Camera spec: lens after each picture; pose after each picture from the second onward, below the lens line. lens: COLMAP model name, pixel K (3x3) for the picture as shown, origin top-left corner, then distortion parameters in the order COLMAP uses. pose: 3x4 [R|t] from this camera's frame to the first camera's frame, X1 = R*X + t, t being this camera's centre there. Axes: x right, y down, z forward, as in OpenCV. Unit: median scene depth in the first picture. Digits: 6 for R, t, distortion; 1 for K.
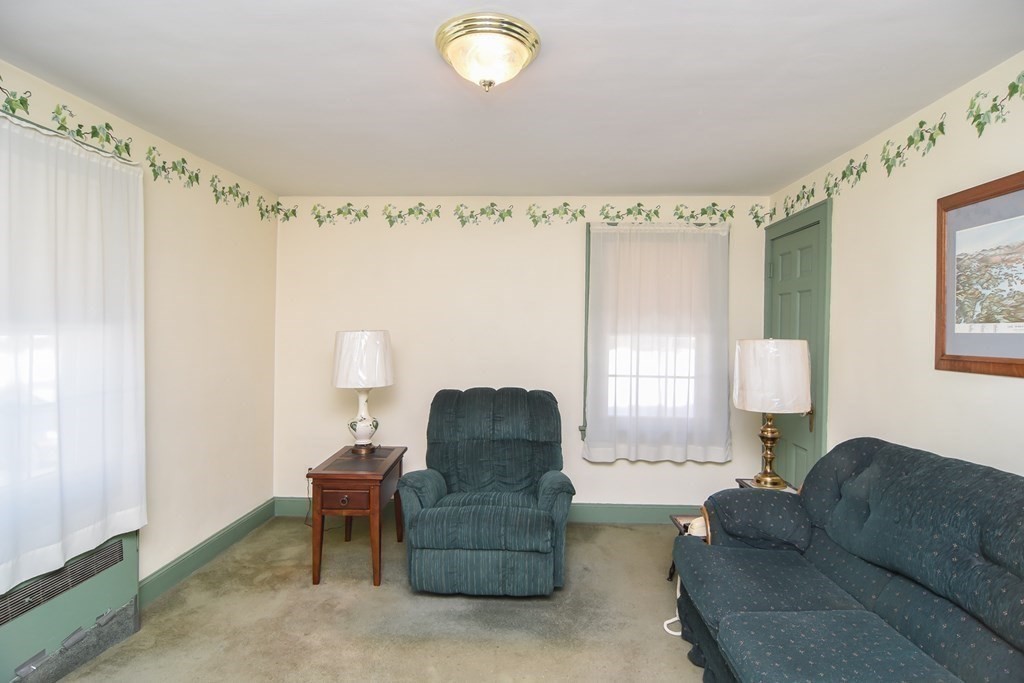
lens RADIAL K [[548.1, 0, 506.0], [0, 548.1, 333.6], [0, 0, 1]] dist [-0.003202, -0.012407]
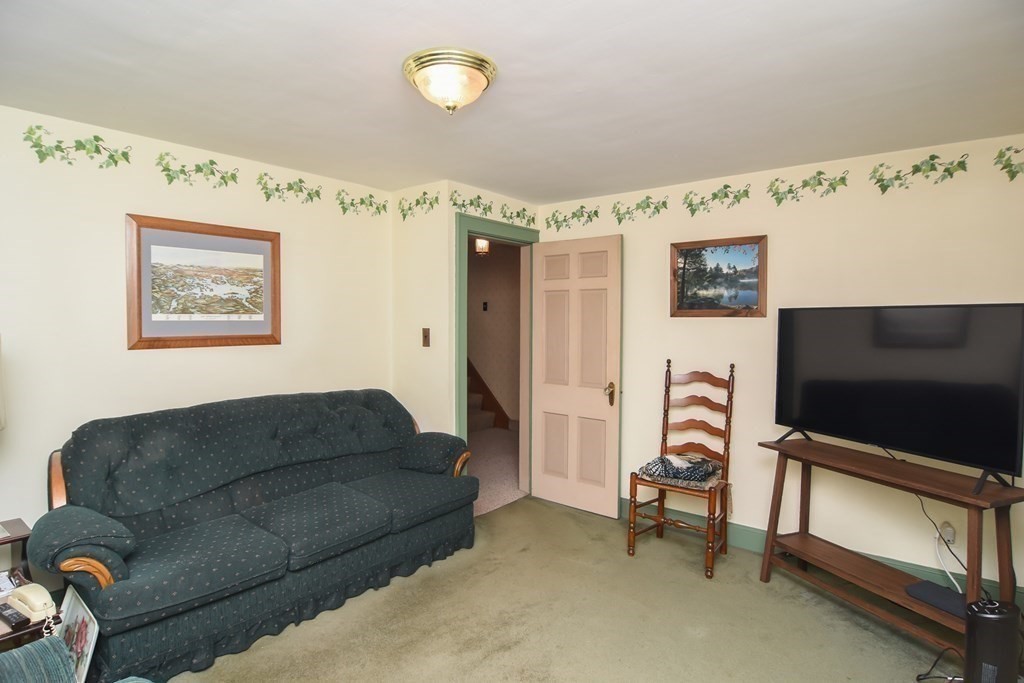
lens RADIAL K [[548.1, 0, 506.0], [0, 548.1, 333.6], [0, 0, 1]] dist [-0.003202, -0.012407]
pose [[-0.806825, -0.040271, 0.589416, -0.721662], [-0.016762, 0.998833, 0.045299, -0.047361], [-0.590552, 0.026668, -0.806559, 1.650861]]
